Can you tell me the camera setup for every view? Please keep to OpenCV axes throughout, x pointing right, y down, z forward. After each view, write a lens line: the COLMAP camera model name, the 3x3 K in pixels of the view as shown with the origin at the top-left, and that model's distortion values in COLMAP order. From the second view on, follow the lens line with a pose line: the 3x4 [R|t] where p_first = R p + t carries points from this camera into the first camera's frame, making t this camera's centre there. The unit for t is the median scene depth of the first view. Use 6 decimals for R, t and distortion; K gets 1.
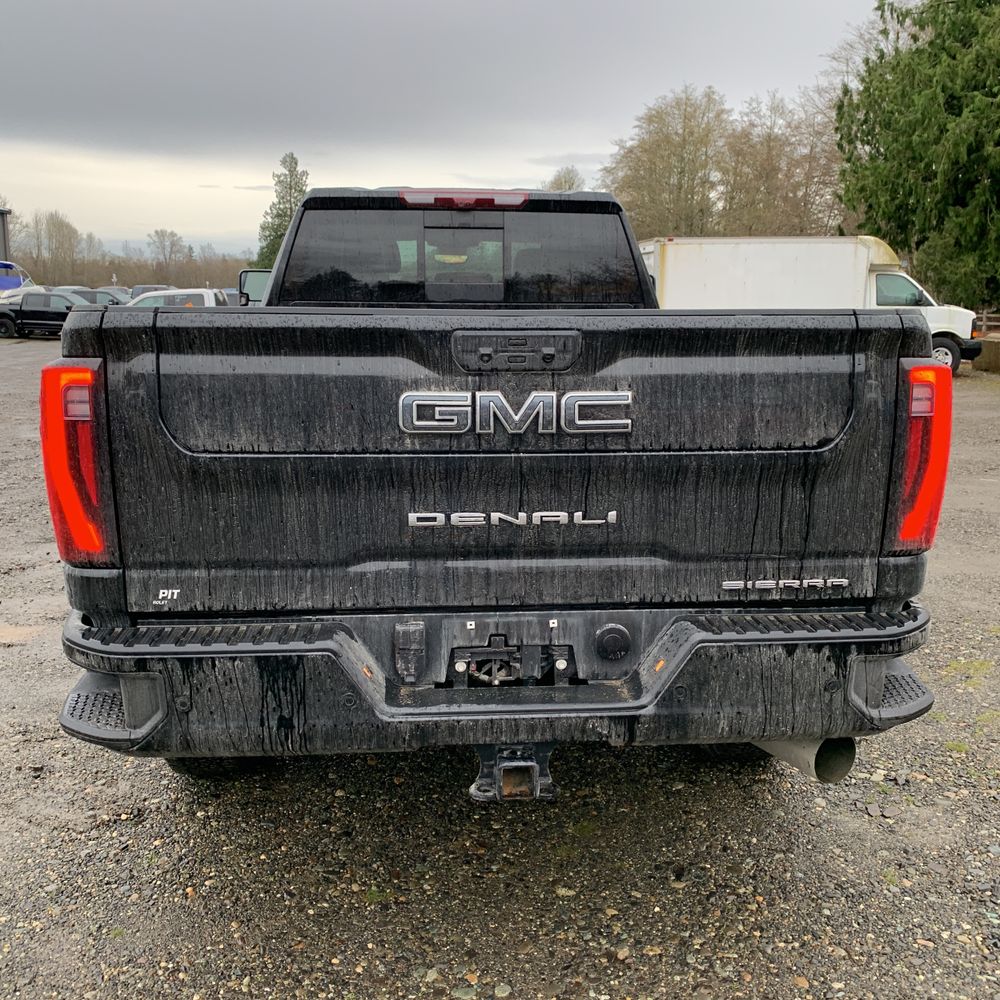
lens RADIAL K [[1033.4, 0, 500.0], [0, 1033.4, 500.0], [0, 0, 1]] dist [0.037389, -0.020645]
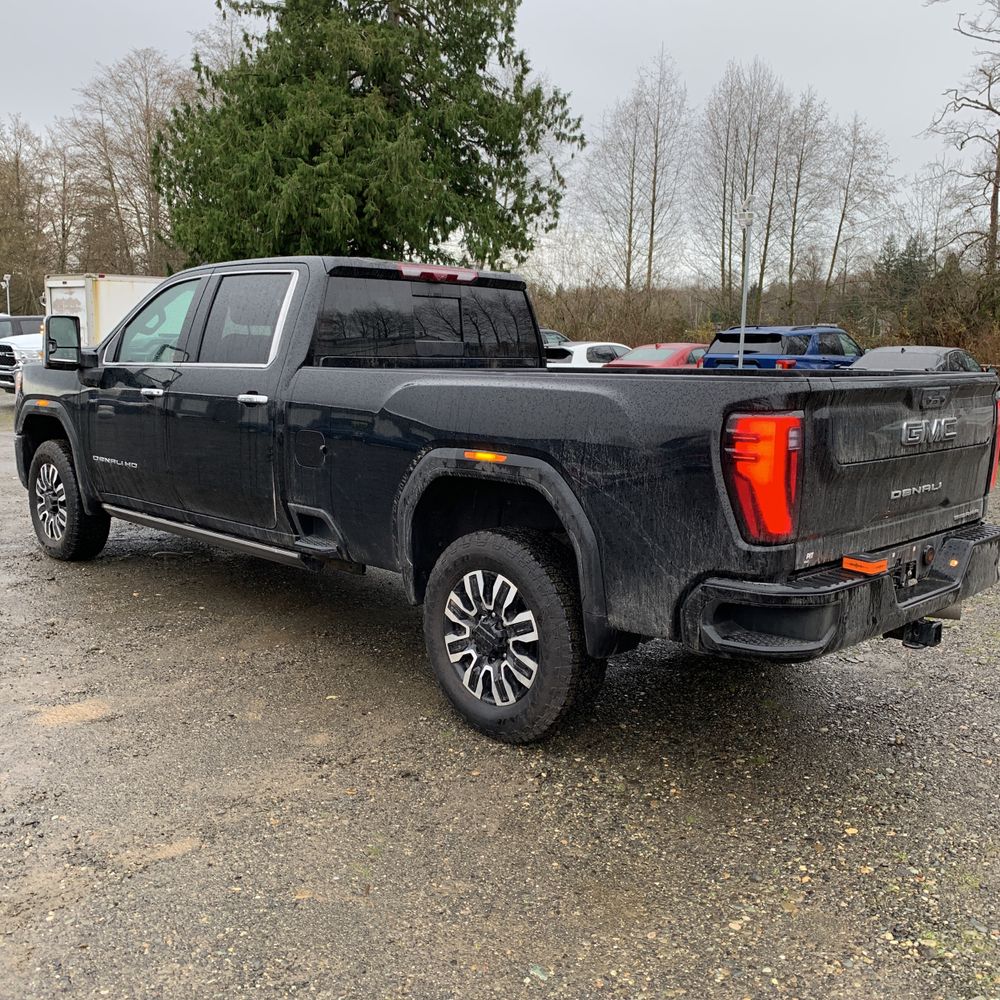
lens RADIAL K [[1025.9, 0, 499.8], [0, 1025.9, 480.5], [0, 0, 1]] dist [0.023460, 0.010161]
pose [[0.769116, -0.080177, 0.634060, -0.118101], [0.109150, 0.994003, -0.006707, -0.004636], [-0.629719, 0.074366, 0.773255, 0.004810]]
